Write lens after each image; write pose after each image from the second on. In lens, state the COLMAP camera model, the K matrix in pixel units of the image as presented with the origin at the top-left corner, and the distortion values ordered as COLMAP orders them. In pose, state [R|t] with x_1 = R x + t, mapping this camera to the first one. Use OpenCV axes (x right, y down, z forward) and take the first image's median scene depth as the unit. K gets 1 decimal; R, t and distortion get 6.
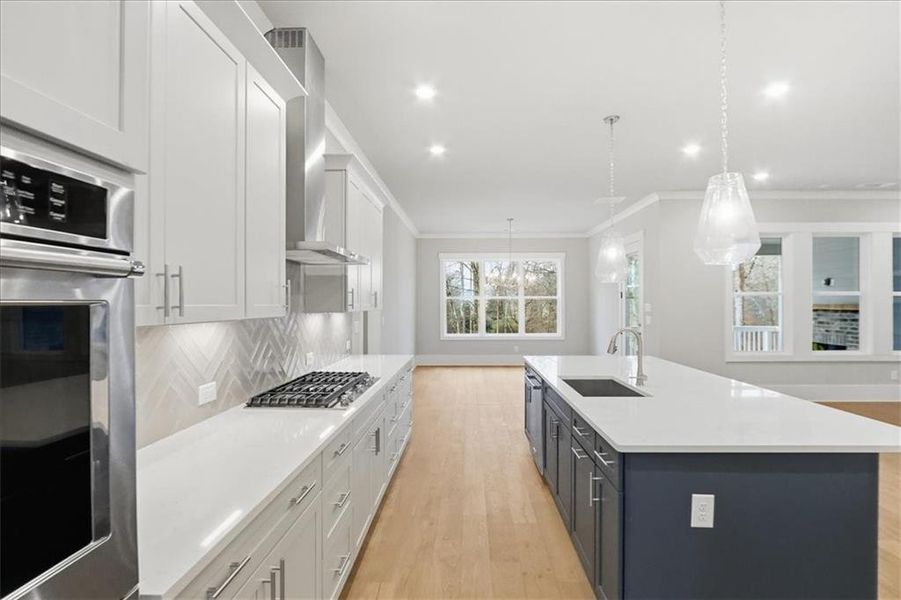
lens RADIAL K [[419.7, 0, 462.0], [0, 419.7, 299.5], [0, 0, 1]] dist [-0.018024, 0.002929]
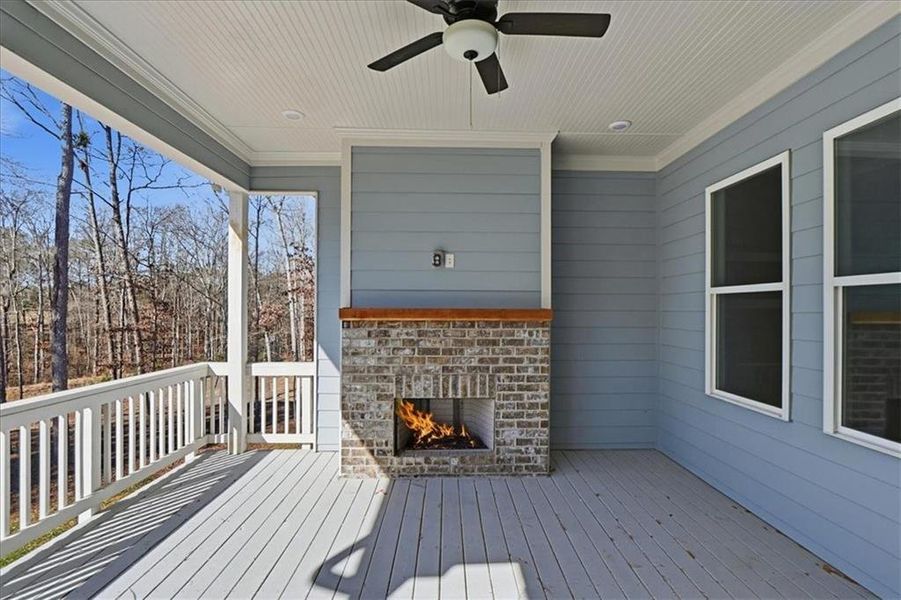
lens RADIAL K [[419.7, 0, 450.5], [0, 419.7, 305.3], [0, 0, 1]] dist [-0.018024, 0.002929]
pose [[-0.041295, 0.003902, 0.999139, 0.439878], [-0.009462, 0.999946, -0.004297, 0.009207], [-0.999102, -0.009632, -0.041256, 1.042948]]
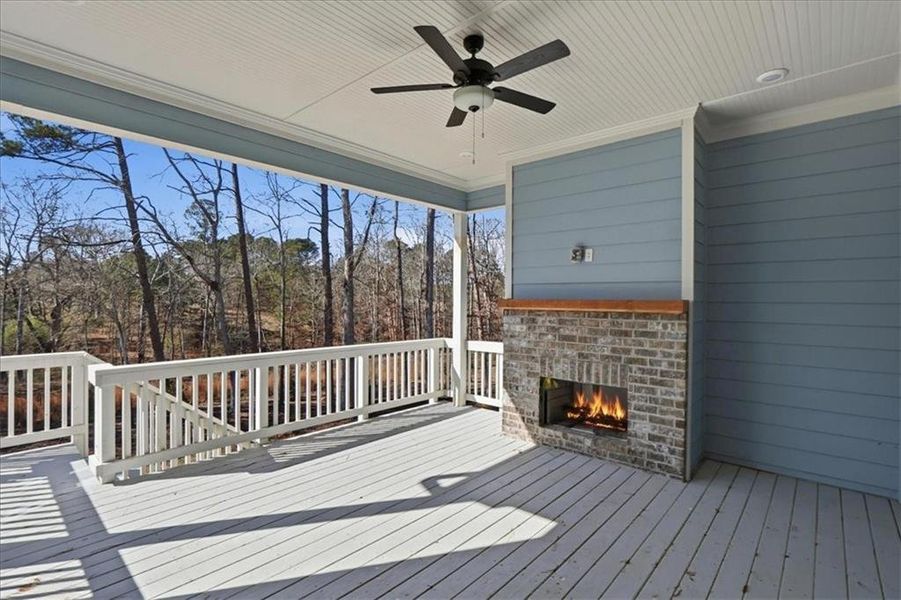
lens RADIAL K [[419.7, 0, 460.3], [0, 419.7, 299.1], [0, 0, 1]] dist [-0.018024, 0.002929]
pose [[0.638401, -0.000394, 0.769703, 0.424802], [-0.008139, 0.999941, 0.007262, 0.007837], [-0.769661, -0.010900, 0.638360, 0.819433]]
